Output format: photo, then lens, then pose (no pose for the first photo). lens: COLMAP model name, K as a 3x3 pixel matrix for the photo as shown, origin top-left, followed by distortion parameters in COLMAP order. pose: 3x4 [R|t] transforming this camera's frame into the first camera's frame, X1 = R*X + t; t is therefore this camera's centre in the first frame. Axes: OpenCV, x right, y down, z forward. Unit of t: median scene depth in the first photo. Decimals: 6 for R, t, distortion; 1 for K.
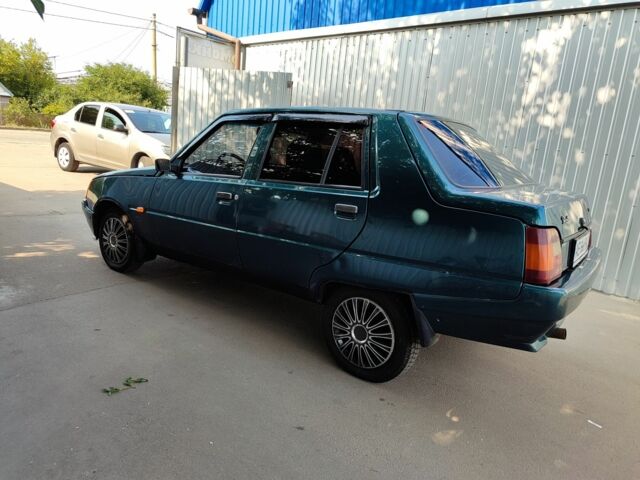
lens RADIAL K [[458.6, 0, 320.0], [0, 458.6, 240.0], [0, 0, 1]] dist [0.006543, 0.003514]
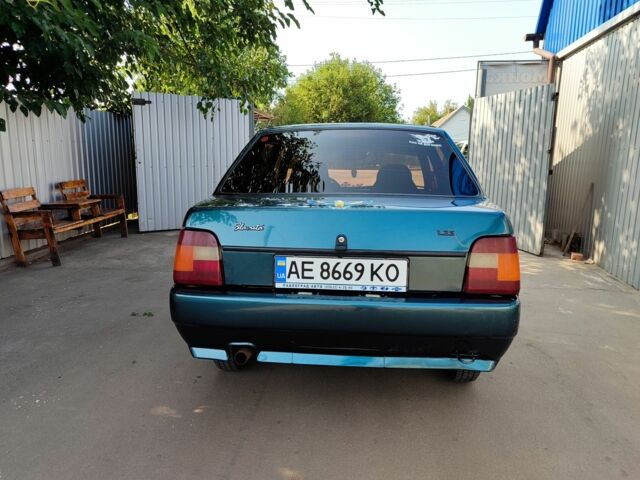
lens RADIAL K [[458.6, 0, 320.0], [0, 458.6, 240.0], [0, 0, 1]] dist [0.006543, 0.003514]
pose [[0.524510, 0.071234, -0.848419, 0.439436], [-0.139489, 0.990219, -0.003095, -0.011540], [0.839900, 0.119969, 0.529316, 0.211438]]
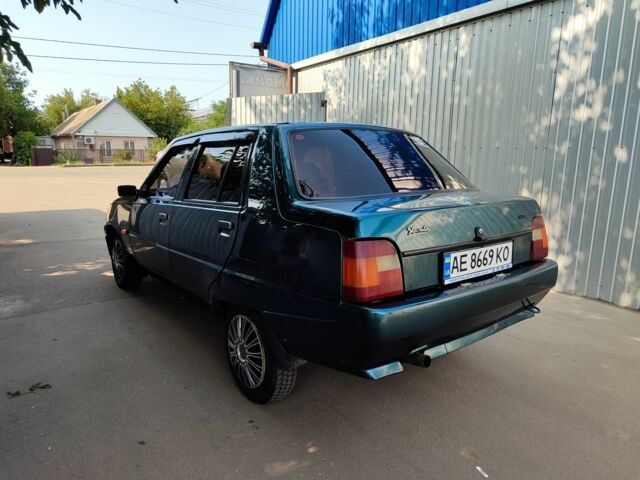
lens RADIAL K [[458.6, 0, 320.0], [0, 458.6, 240.0], [0, 0, 1]] dist [0.006543, 0.003514]
pose [[0.961540, -0.025425, -0.273486, 0.191438], [0.015017, 0.999083, -0.040084, 0.002495], [0.274255, 0.034435, 0.961040, 0.035058]]
